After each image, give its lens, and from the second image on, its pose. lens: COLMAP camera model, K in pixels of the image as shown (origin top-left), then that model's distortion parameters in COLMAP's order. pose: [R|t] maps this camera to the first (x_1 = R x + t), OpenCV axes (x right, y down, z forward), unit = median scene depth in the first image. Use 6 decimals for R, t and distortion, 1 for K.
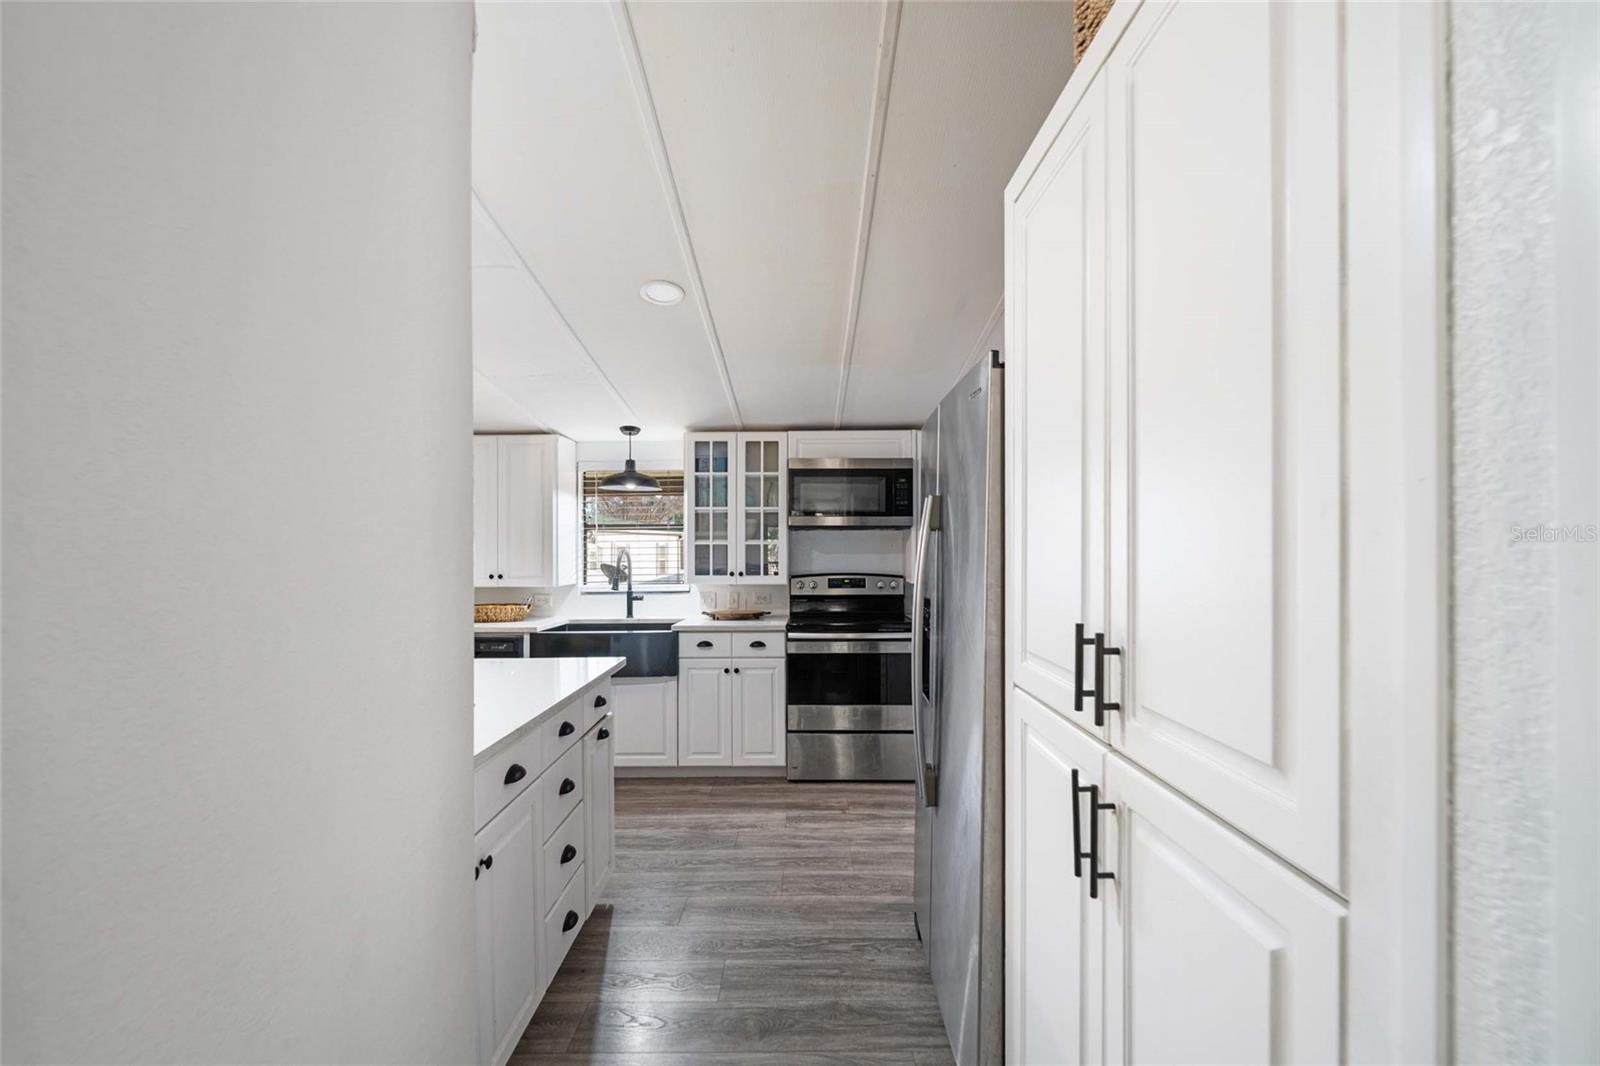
lens RADIAL K [[632.6, 0, 806.4], [0, 632.6, 548.6], [0, 0, 1]] dist [-0.001297, 0.000547]
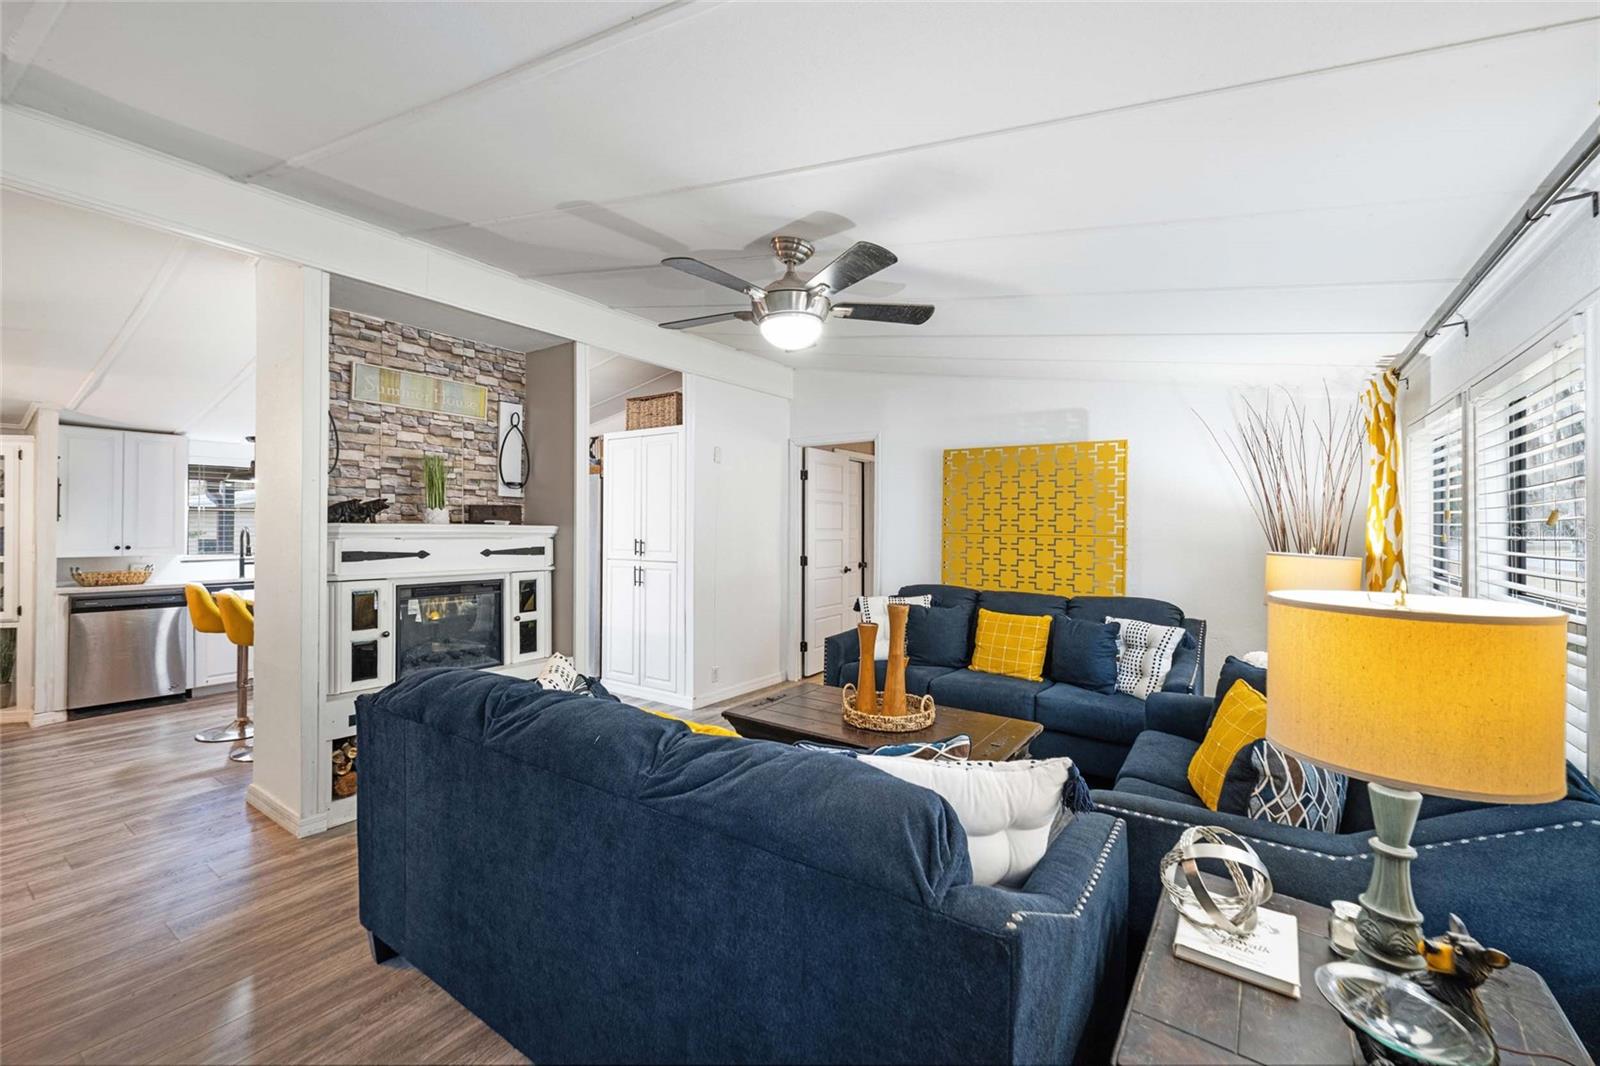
lens RADIAL K [[667.7, 0, 823.7], [0, 667.7, 527.1], [0, 0, 1]] dist [-0.000869, 0.000710]
pose [[0.561519, 0.009824, 0.827405, -0.799639], [0.000959, 0.999921, -0.012523, 0.022170], [-0.827463, 0.007825, 0.561465, -0.847605]]
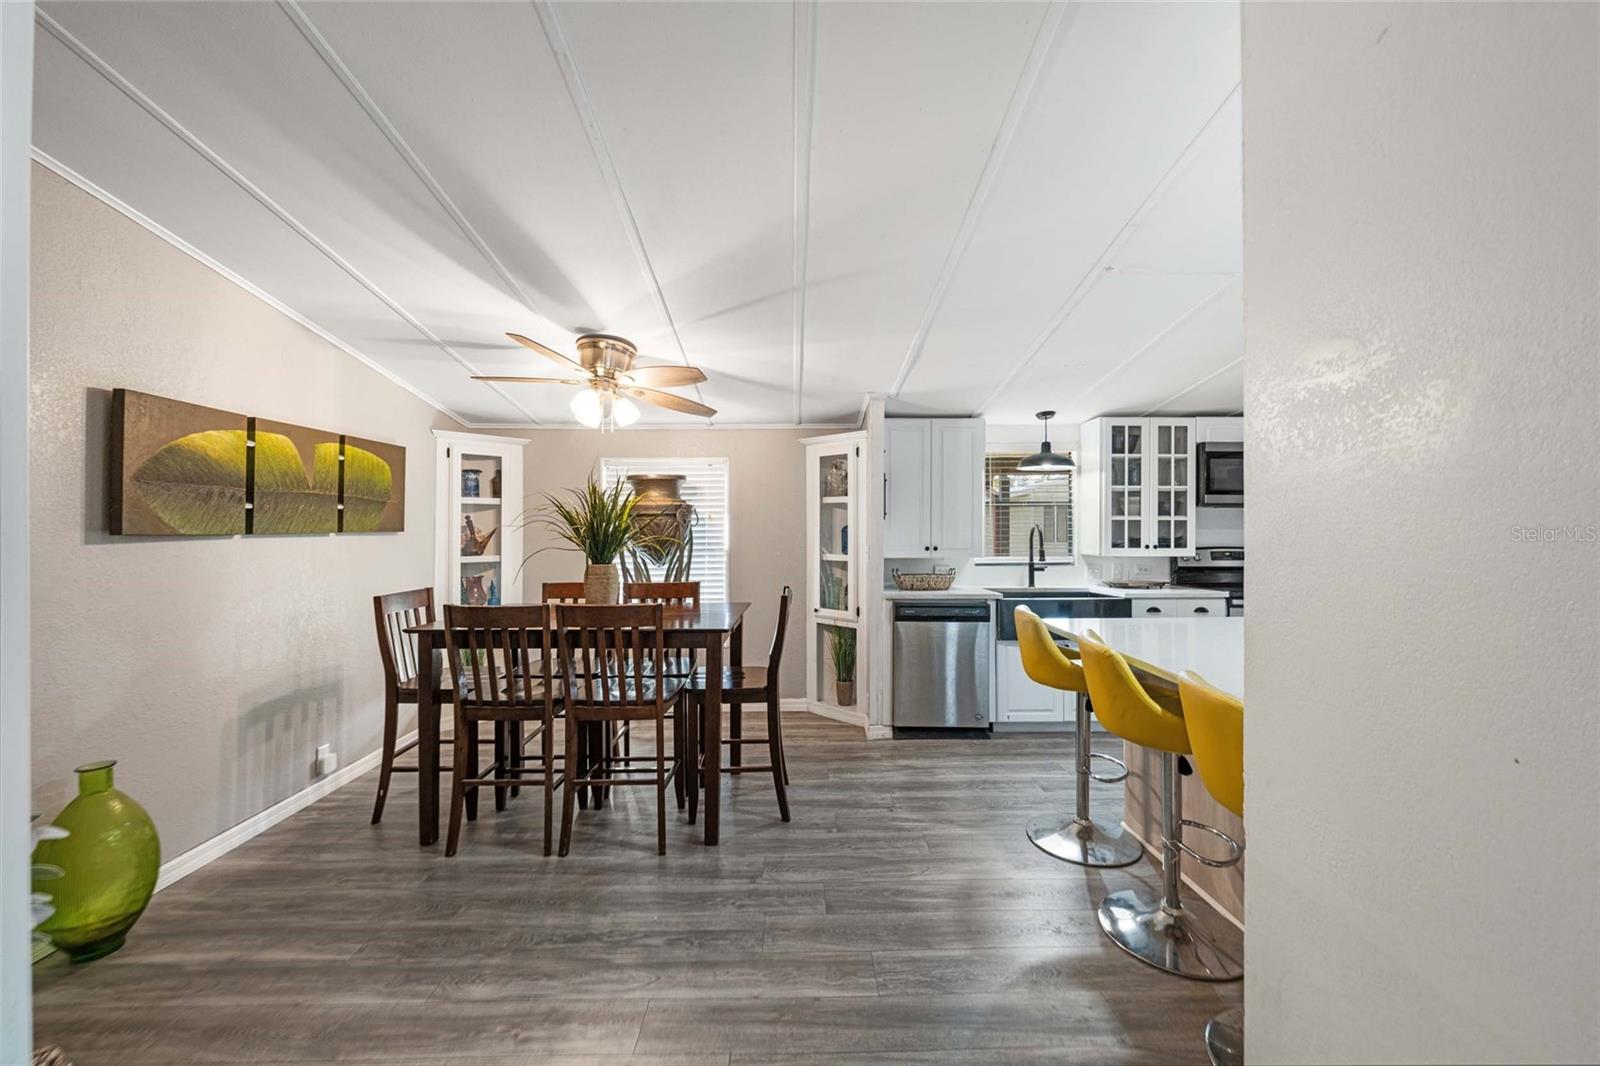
lens RADIAL K [[632.6, 0, 800.5], [0, 632.6, 525.4], [0, 0, 1]] dist [-0.001297, 0.000547]
pose [[0.999847, 0.004457, 0.016898, -0.737004], [-0.004350, 0.999970, -0.006383, 0.012675], [-0.016926, 0.006308, 0.999837, -0.088577]]
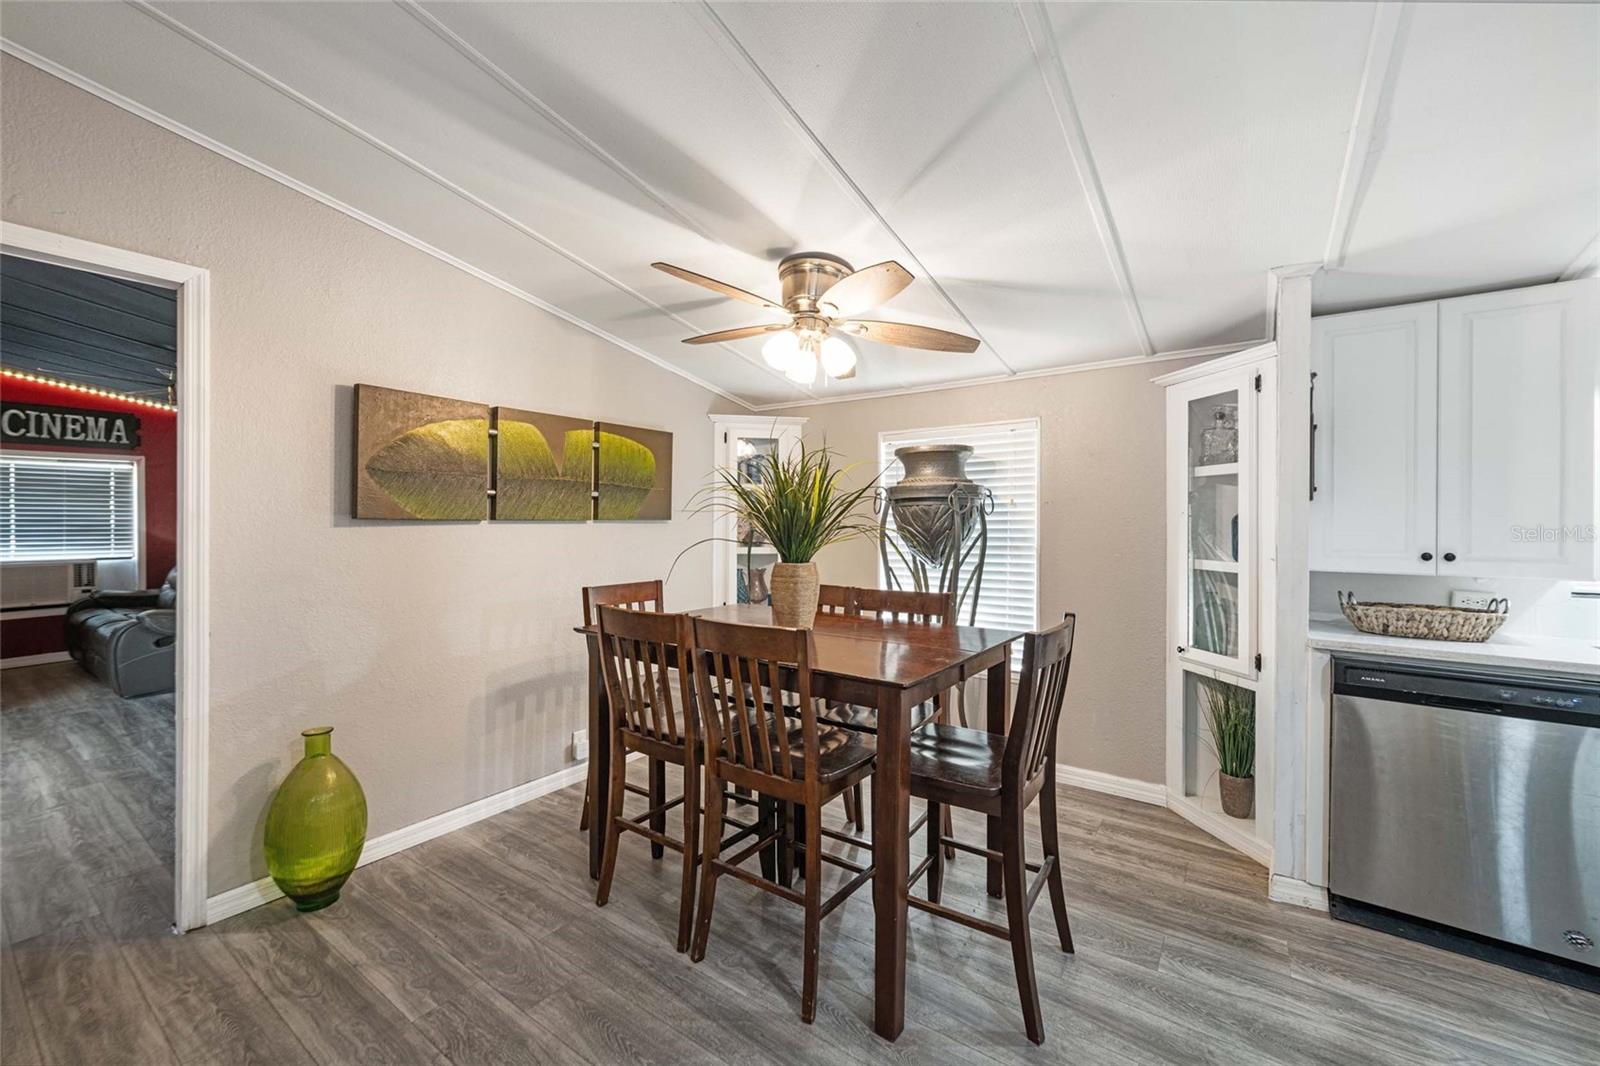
lens RADIAL K [[632.6, 0, 798.5], [0, 632.6, 520.5], [0, 0, 1]] dist [-0.001297, 0.000547]
pose [[0.819127, 0.006984, -0.573570, -0.633044], [-0.009397, 0.999955, -0.001243, 0.018887], [0.573535, 0.006408, 0.819156, 0.229094]]
